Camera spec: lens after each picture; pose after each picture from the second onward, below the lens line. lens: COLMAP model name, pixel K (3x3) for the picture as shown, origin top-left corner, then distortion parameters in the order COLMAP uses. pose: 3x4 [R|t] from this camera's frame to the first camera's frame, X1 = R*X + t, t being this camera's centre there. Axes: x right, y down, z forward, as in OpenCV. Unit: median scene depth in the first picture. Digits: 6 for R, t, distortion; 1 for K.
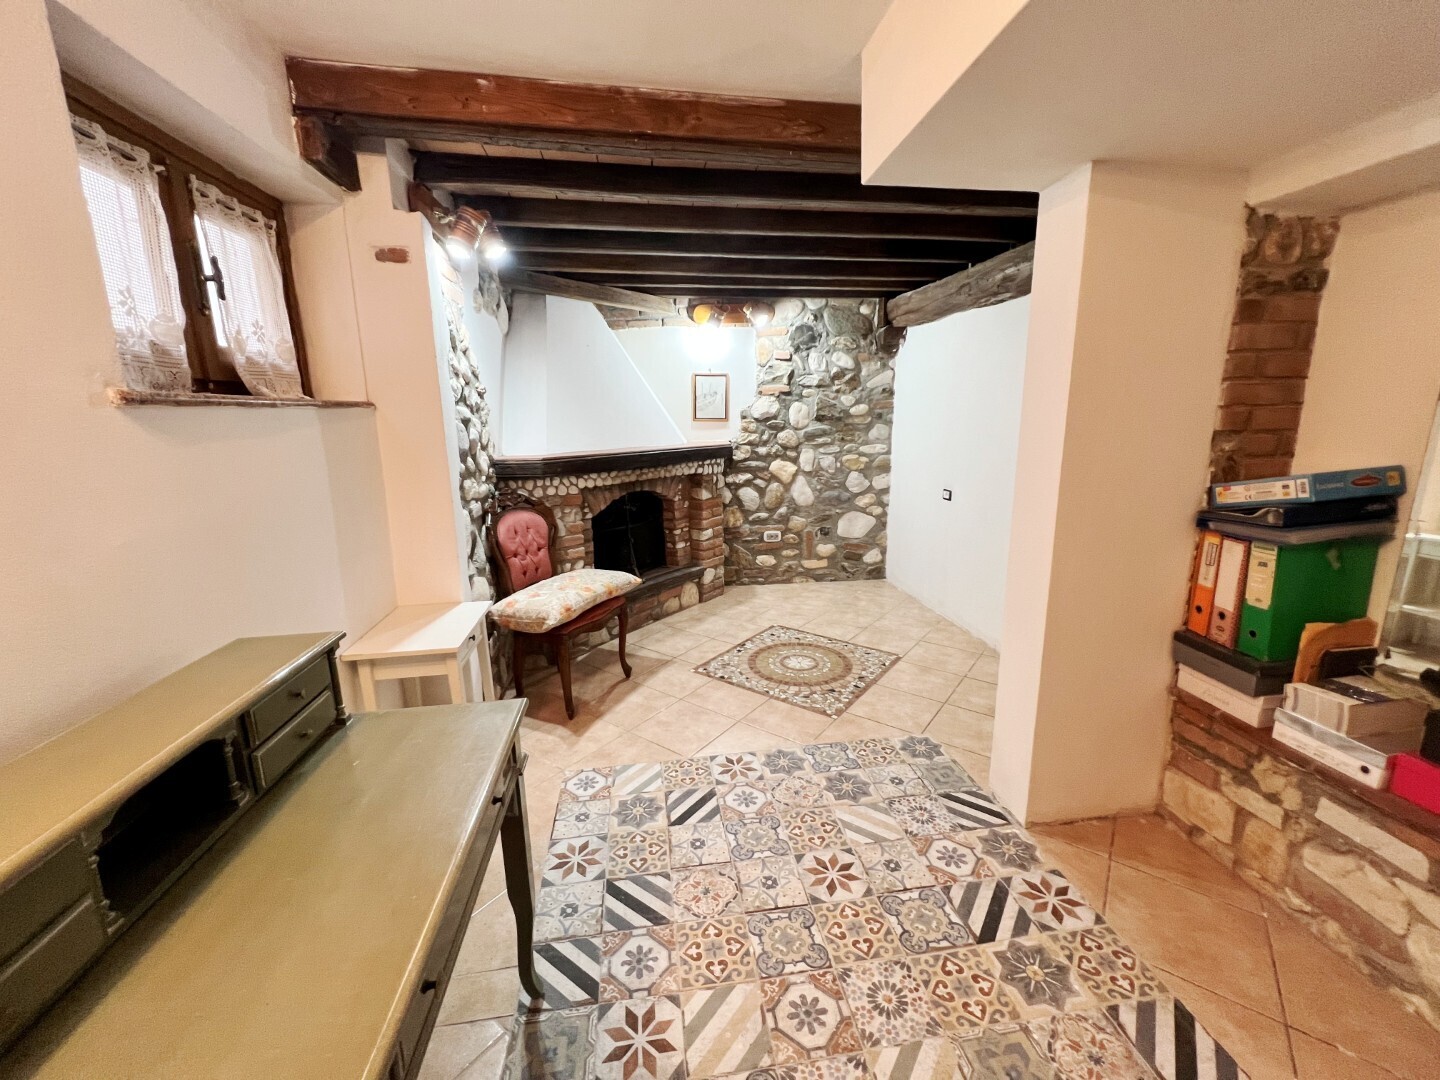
lens RADIAL K [[577.0, 0, 721.7], [0, 577.0, 533.8], [0, 0, 1]] dist [-0.002609, -0.000086]
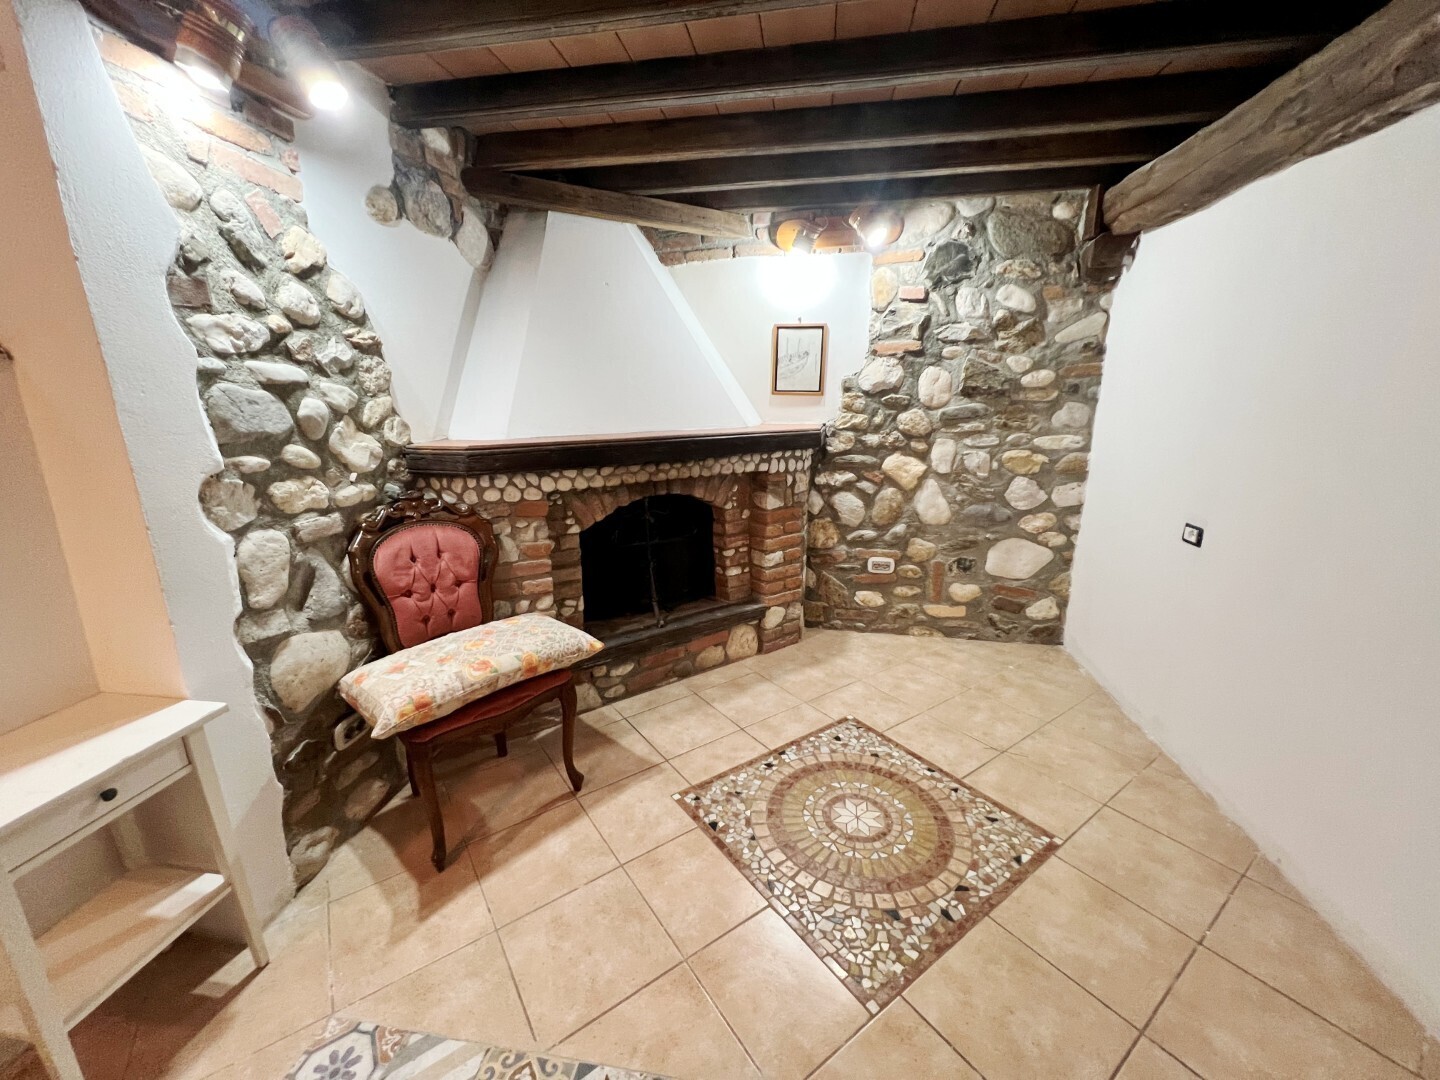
lens RADIAL K [[577.0, 0, 721.7], [0, 577.0, 533.8], [0, 0, 1]] dist [-0.002609, -0.000086]
pose [[0.952951, 0.079905, -0.292404, 0.127409], [-0.068424, 0.996437, 0.049301, -0.065191], [0.295302, -0.026974, 0.955023, 0.352757]]
